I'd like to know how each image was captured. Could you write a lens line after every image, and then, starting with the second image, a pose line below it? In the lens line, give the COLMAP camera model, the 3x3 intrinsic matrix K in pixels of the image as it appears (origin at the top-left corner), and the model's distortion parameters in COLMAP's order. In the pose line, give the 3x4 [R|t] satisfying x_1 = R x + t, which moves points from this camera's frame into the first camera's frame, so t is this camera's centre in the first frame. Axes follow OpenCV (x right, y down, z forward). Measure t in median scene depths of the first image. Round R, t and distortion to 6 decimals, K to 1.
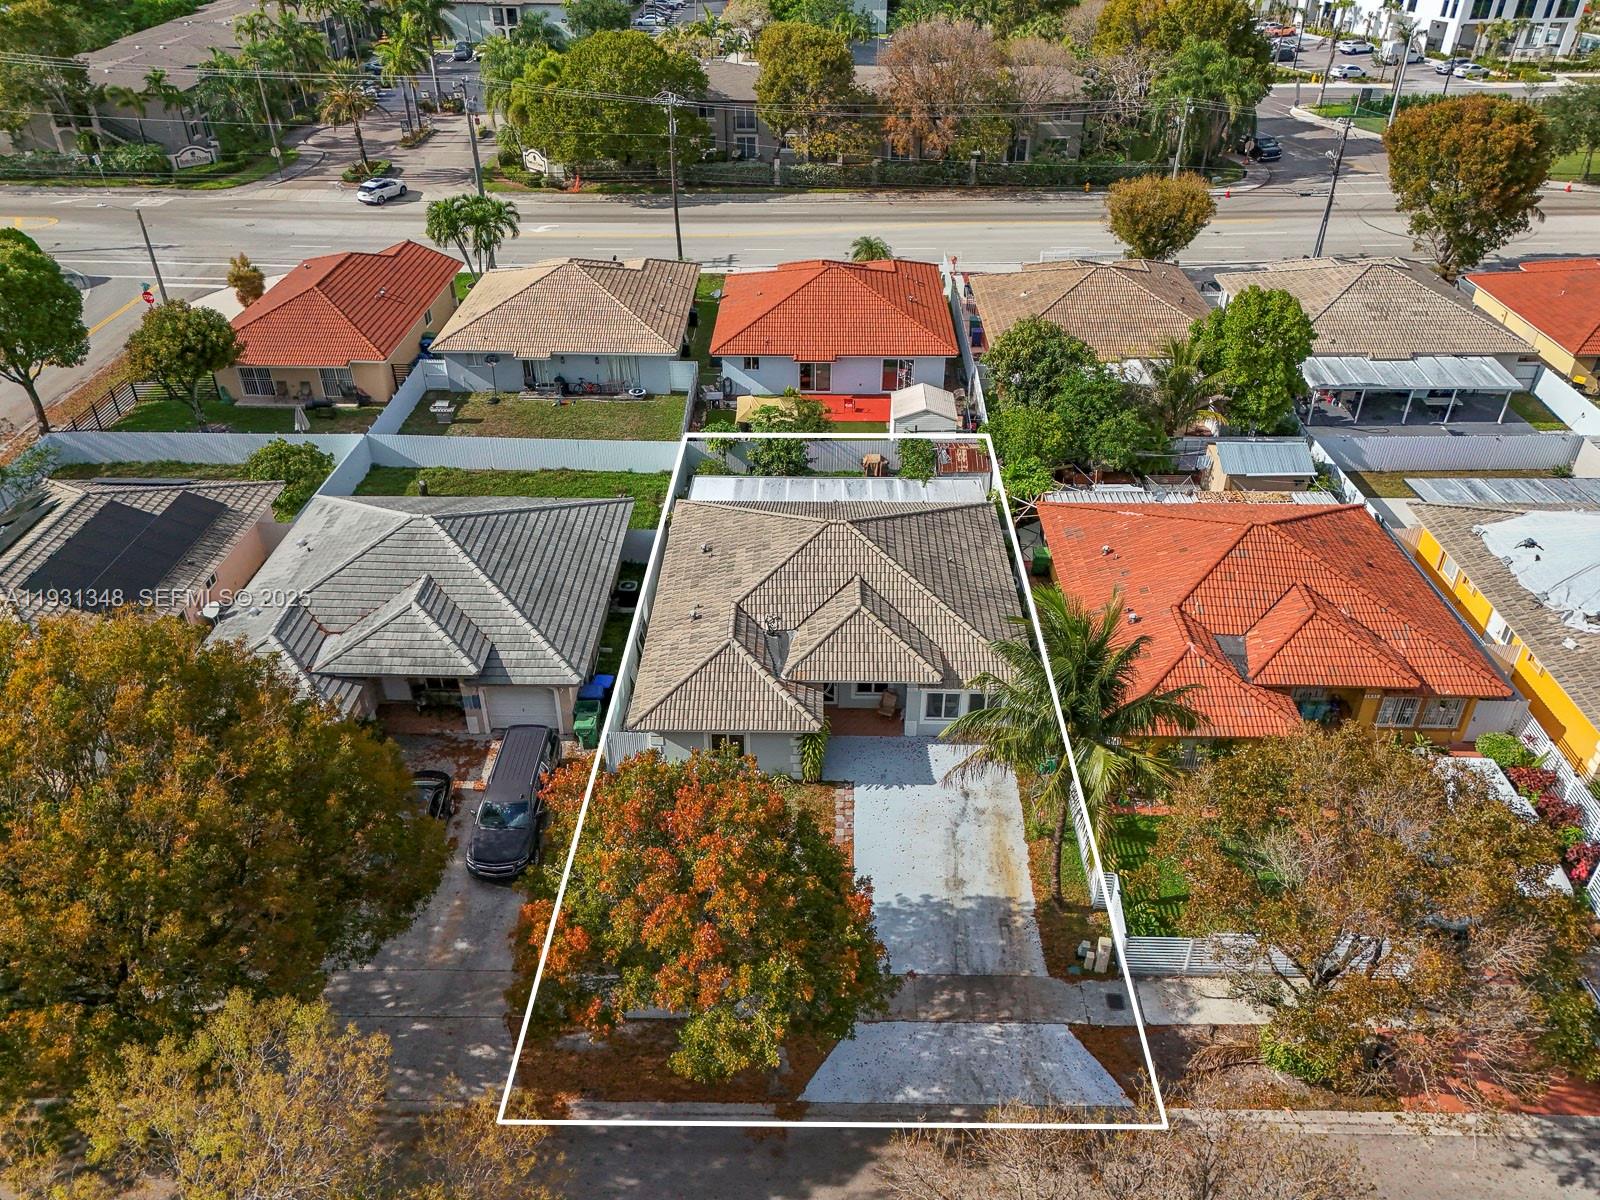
lens RADIAL K [[1178.7, 0, 800.0], [0, 1178.7, 600.0], [0, 0, 1]] dist [0.054594, -0.053390]
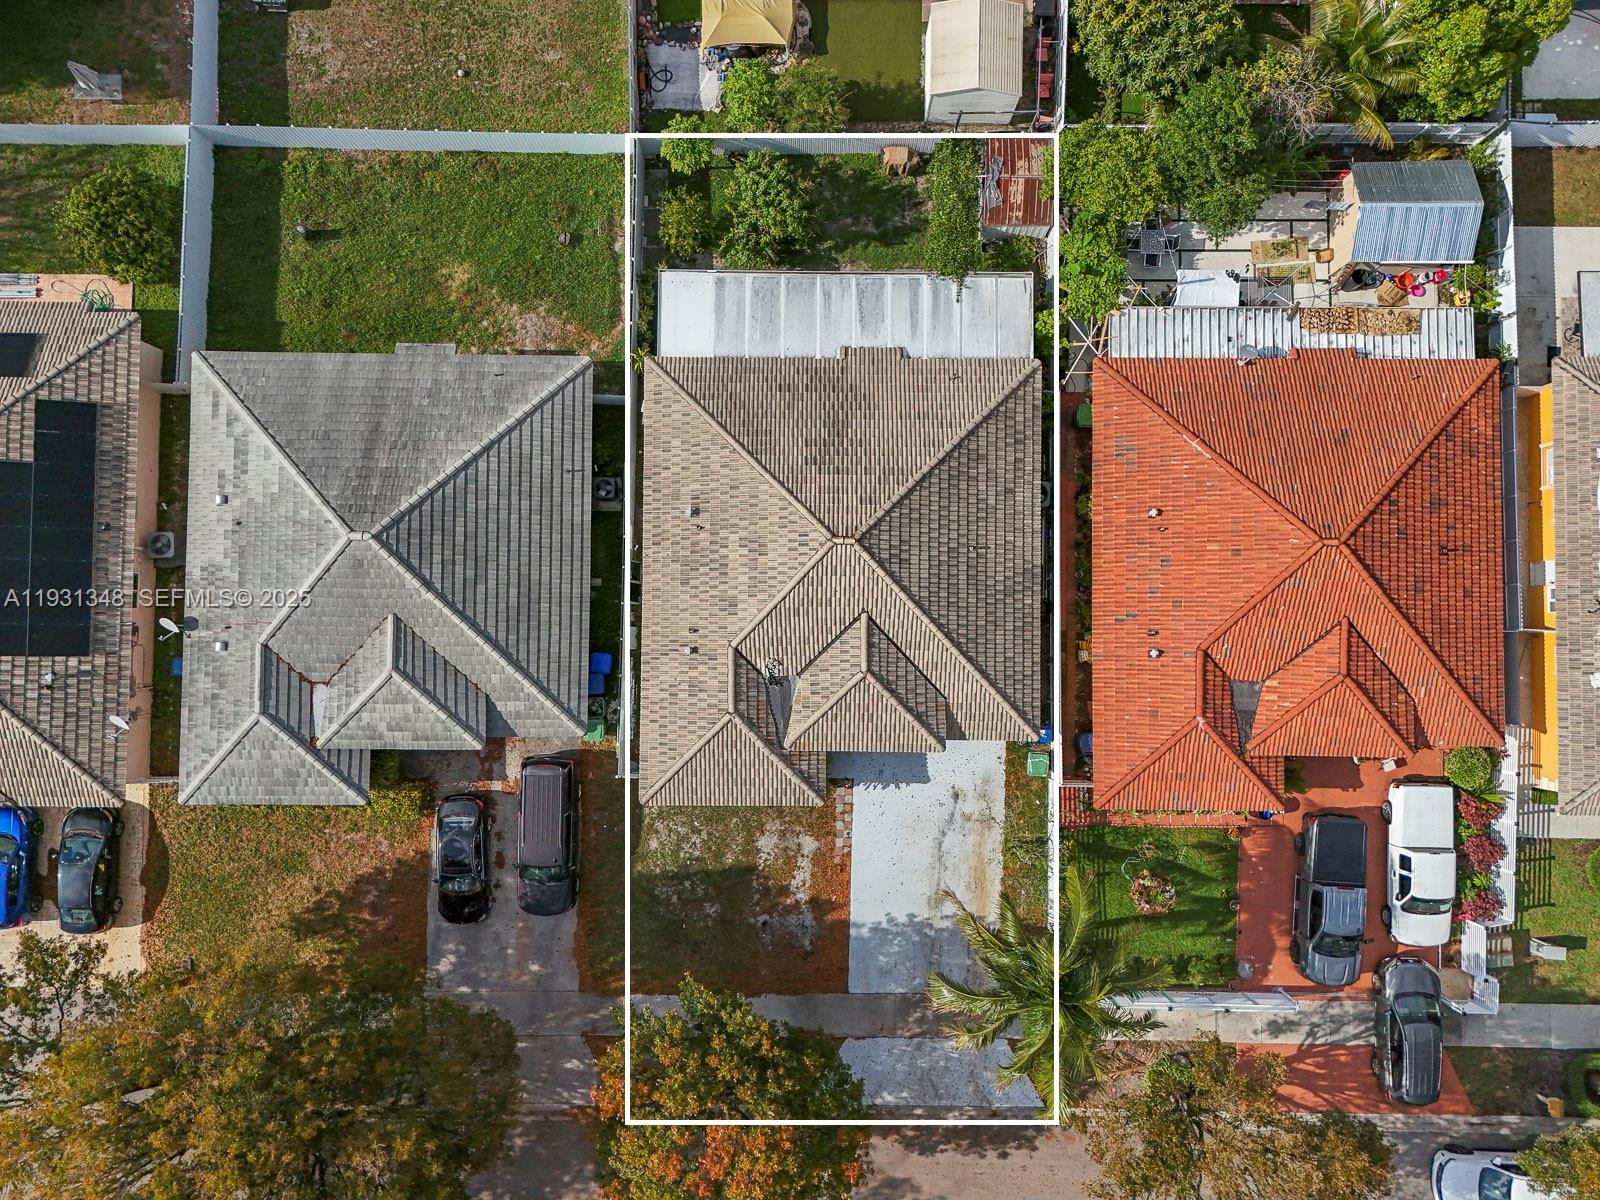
lens RADIAL K [[1178.7, 0, 800.0], [0, 1178.7, 600.0], [0, 0, 1]] dist [0.054594, -0.053390]
pose [[0.999937, -0.010885, -0.002690, 0.001322], [0.008534, 0.583251, 0.812247, -0.825290], [-0.007272, -0.812219, 0.583307, 0.511564]]
